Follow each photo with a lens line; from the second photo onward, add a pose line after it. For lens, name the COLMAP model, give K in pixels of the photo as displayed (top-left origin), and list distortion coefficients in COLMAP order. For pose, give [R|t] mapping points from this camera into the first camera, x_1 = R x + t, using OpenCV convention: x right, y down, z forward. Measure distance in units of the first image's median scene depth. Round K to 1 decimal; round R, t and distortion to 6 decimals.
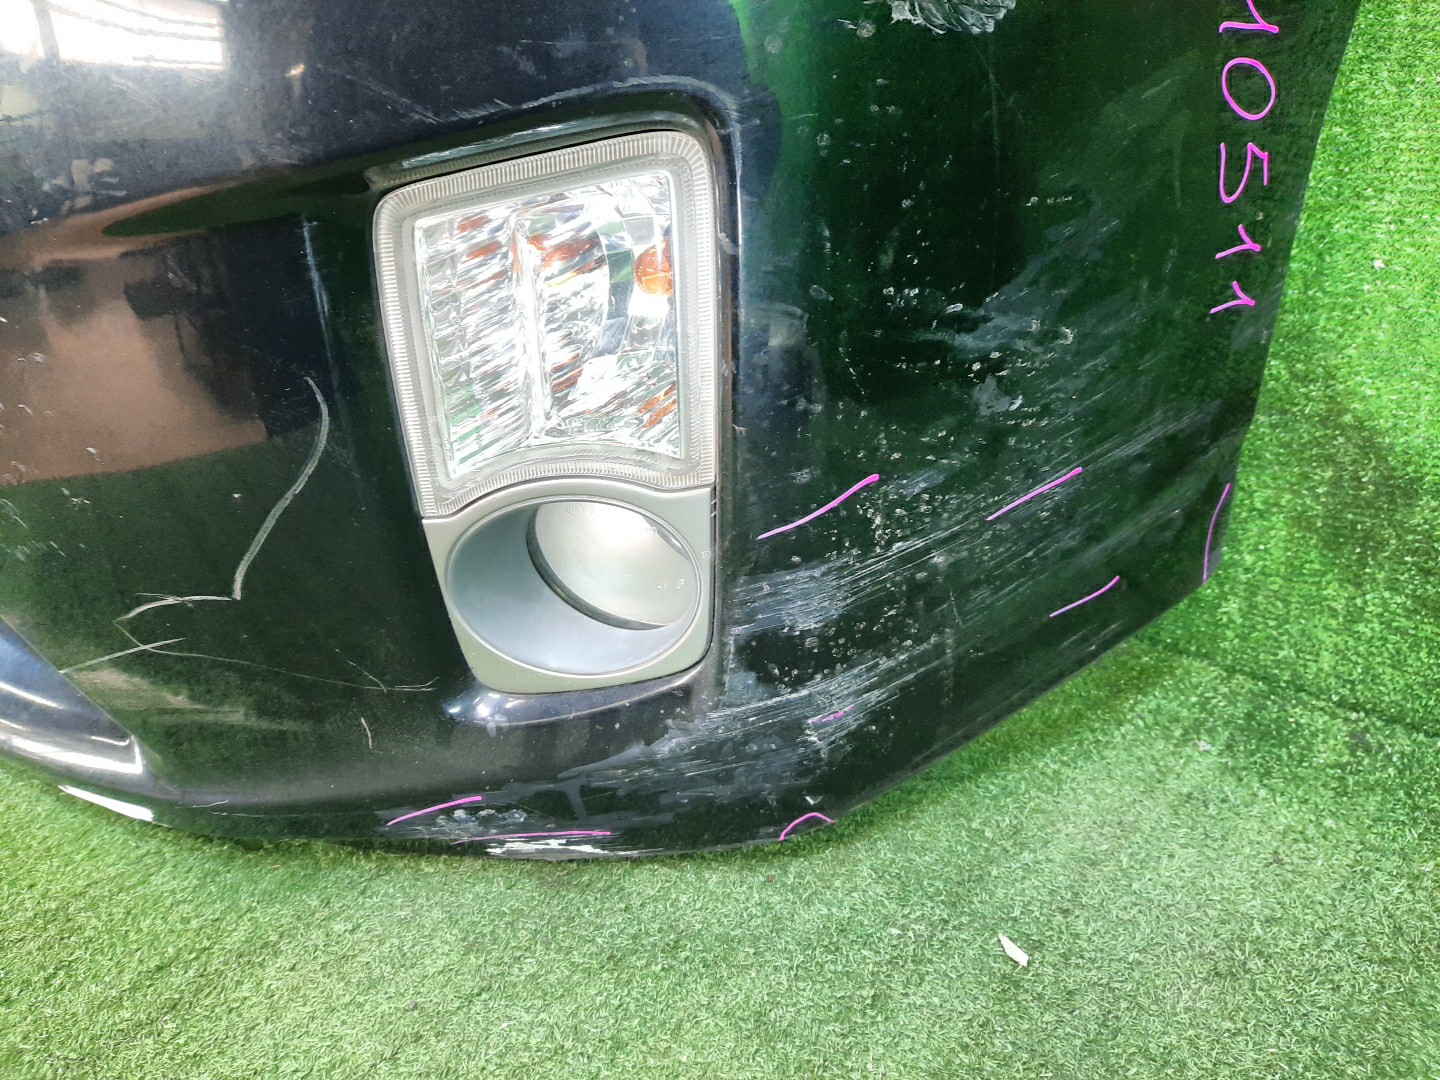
lens RADIAL K [[1026.2, 0, 724.8], [0, 1026.2, 535.3], [0, 0, 1]] dist [0.041399, -0.046761]
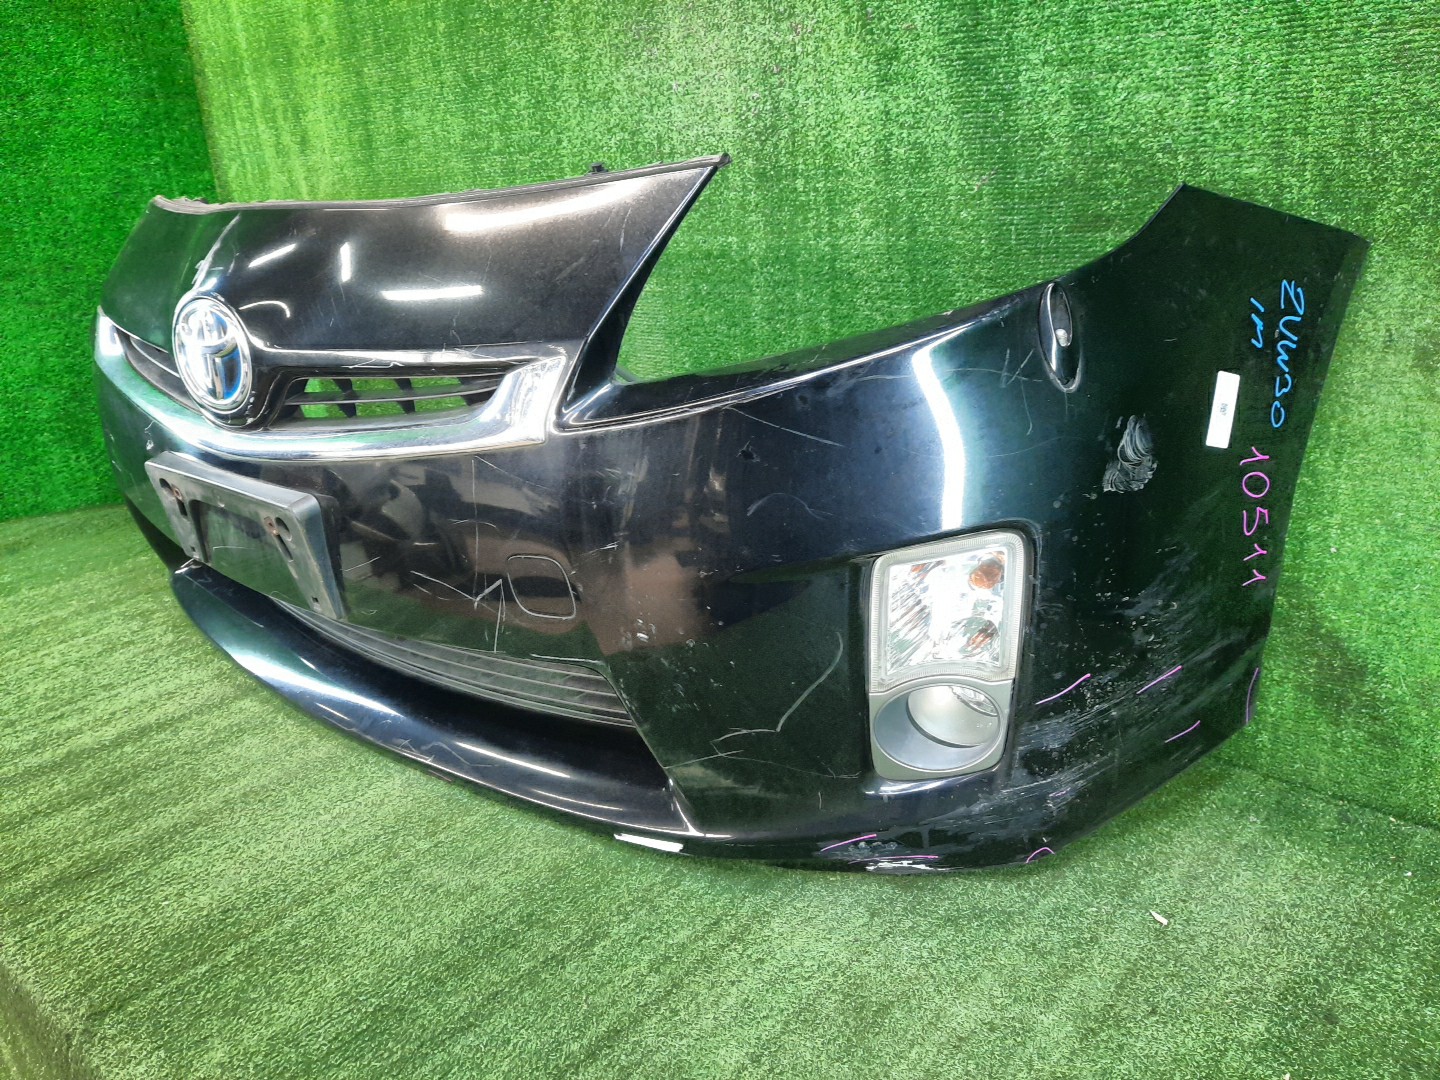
lens RADIAL K [[1031.8, 0, 720.5], [0, 1031.8, 535.2], [0, 0, 1]] dist [0.014000, 0.006017]
pose [[0.999651, -0.000142, -0.026428, -0.456486], [-0.002962, 0.993086, -0.117355, -0.074336], [0.026261, 0.117392, 0.992738, -0.962833]]
